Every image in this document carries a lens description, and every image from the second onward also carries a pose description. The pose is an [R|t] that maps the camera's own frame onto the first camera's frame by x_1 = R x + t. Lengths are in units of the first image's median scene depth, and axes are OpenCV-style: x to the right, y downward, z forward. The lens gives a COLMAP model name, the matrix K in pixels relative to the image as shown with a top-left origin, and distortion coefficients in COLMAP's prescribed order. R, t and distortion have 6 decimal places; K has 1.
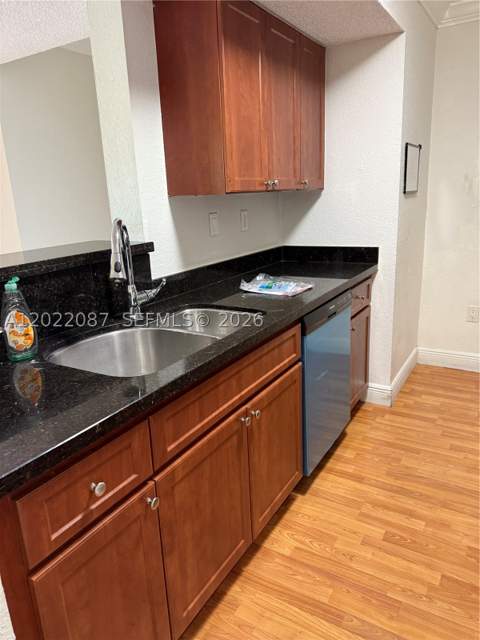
lens RADIAL K [[456.2, 0, 239.1], [0, 456.2, 321.9], [0, 0, 1]] dist [0.079419, -0.104941]
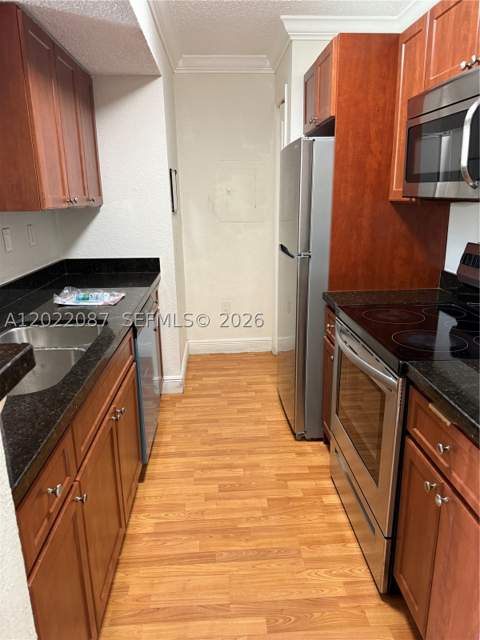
lens RADIAL K [[456.2, 0, 239.1], [0, 456.2, 321.9], [0, 0, 1]] dist [0.079419, -0.104941]
pose [[0.820888, -0.119646, 0.558415, -0.237274], [0.129685, 0.991316, 0.021758, -0.000987], [-0.556169, 0.054557, 0.829276, -0.068480]]
